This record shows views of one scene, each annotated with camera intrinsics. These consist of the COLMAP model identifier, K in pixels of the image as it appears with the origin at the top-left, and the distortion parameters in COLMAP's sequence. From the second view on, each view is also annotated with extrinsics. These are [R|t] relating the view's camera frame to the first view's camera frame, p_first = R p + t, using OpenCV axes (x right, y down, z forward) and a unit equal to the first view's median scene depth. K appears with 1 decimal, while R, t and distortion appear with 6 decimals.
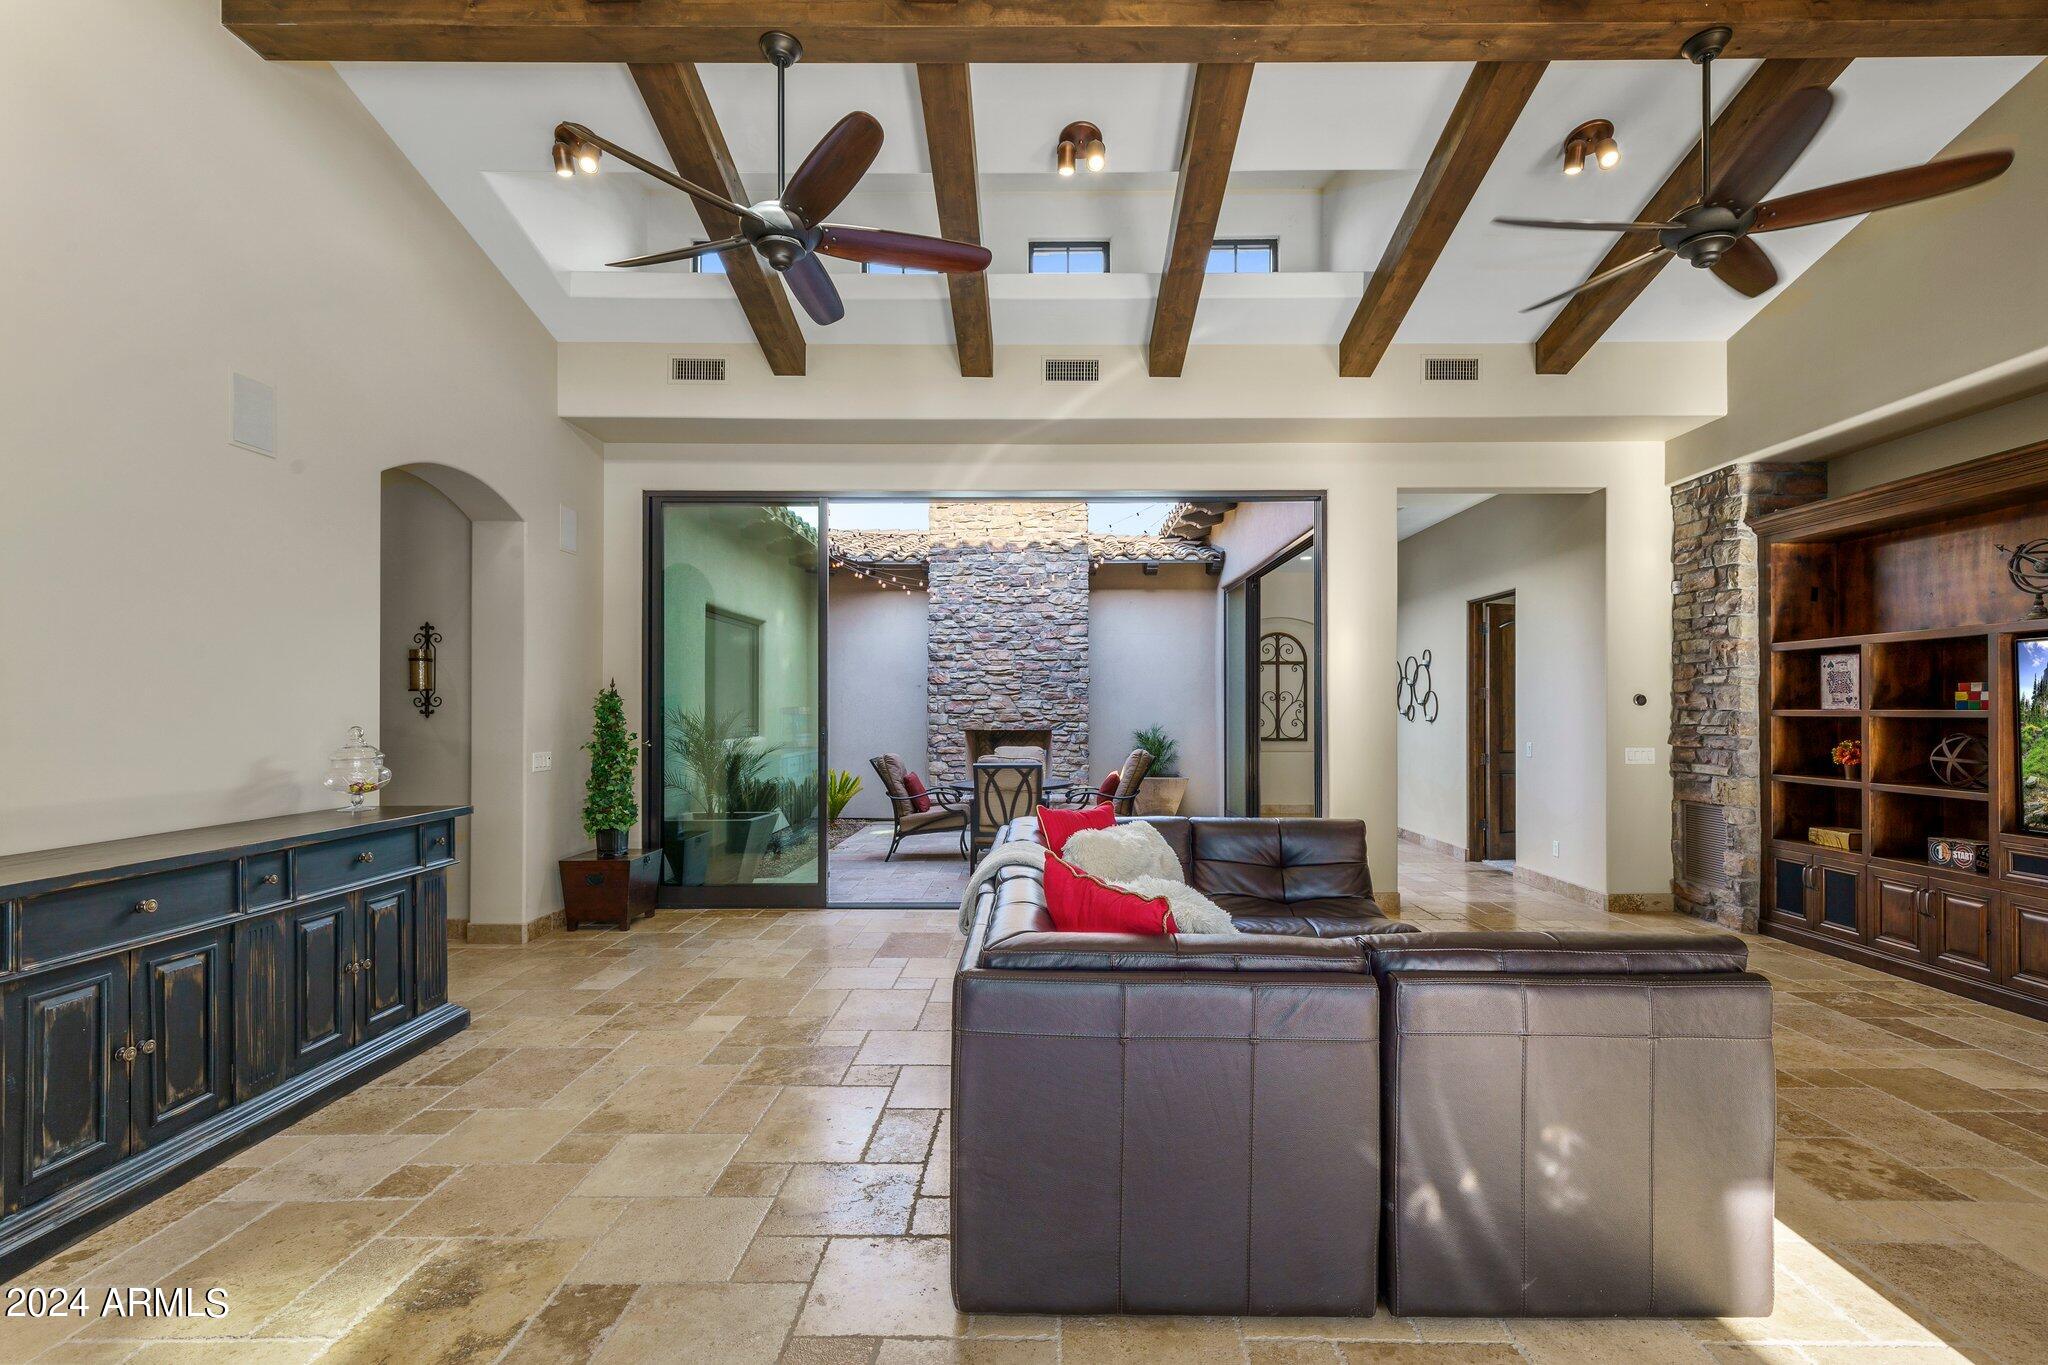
lens RADIAL K [[944.8, 0, 1028.7], [0, 944.8, 687.3], [0, 0, 1]] dist [0.008046, 0.000171]
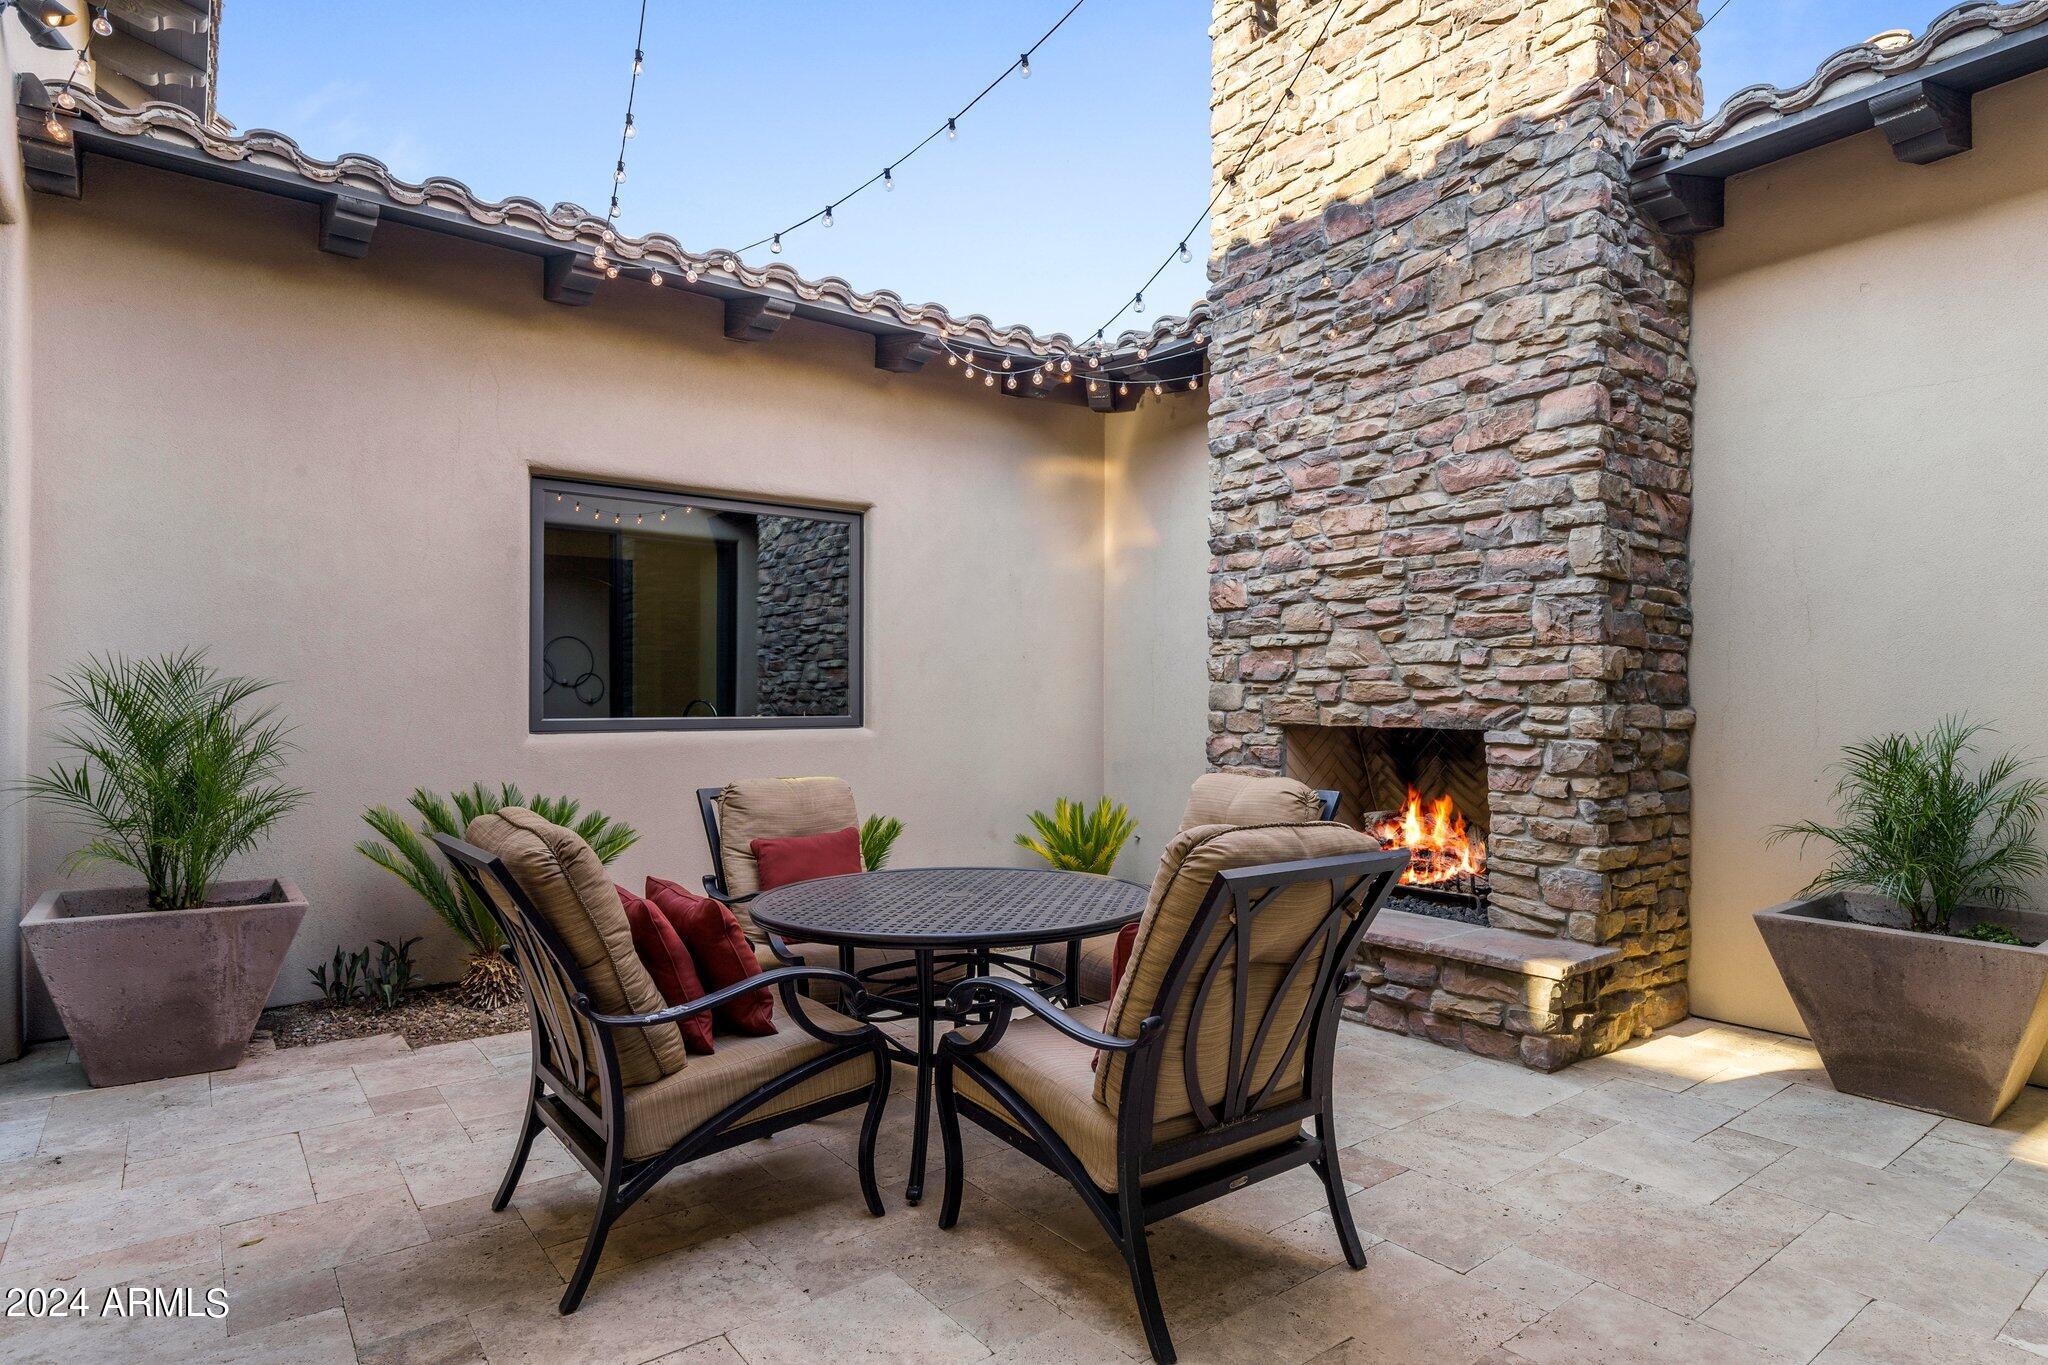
lens RADIAL K [[1099.1, 0, 1032.0], [0, 1099.1, 685.4], [0, 0, 1]] dist [-0.001007, -0.000270]
pose [[0.625933, -0.008340, -0.779832, 0.407346], [0.021583, 0.999745, 0.006632, 0.044062], [0.779578, -0.020983, 0.625954, 1.173213]]
